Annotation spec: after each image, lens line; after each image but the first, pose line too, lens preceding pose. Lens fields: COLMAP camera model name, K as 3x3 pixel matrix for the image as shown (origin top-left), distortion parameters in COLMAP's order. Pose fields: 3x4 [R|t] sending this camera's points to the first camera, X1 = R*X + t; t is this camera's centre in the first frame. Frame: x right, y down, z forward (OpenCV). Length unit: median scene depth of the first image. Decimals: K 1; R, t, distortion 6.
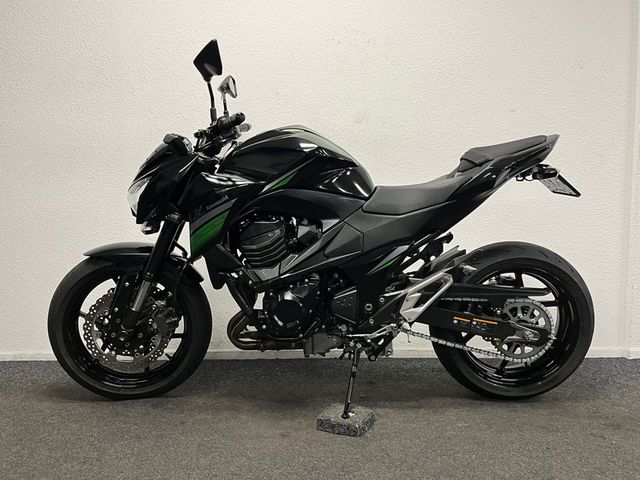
lens RADIAL K [[542.2, 0, 319.4], [0, 542.2, 236.8], [0, 0, 1]] dist [0.002545, -0.009277]
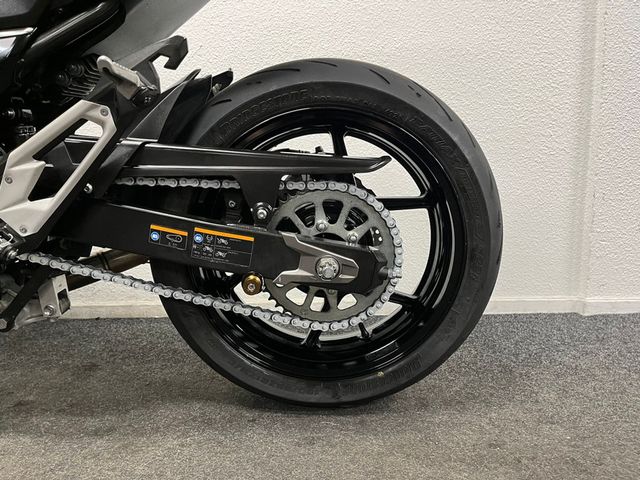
lens RADIAL K [[481.3, 0, 321.7], [0, 481.3, 240.6], [0, 0, 1]] dist [0.036565, -0.043286]
pose [[0.999953, -0.008888, 0.003840, 0.362819], [0.008565, 0.996975, 0.077251, 0.127649], [-0.004515, -0.077214, 0.997004, 0.612659]]
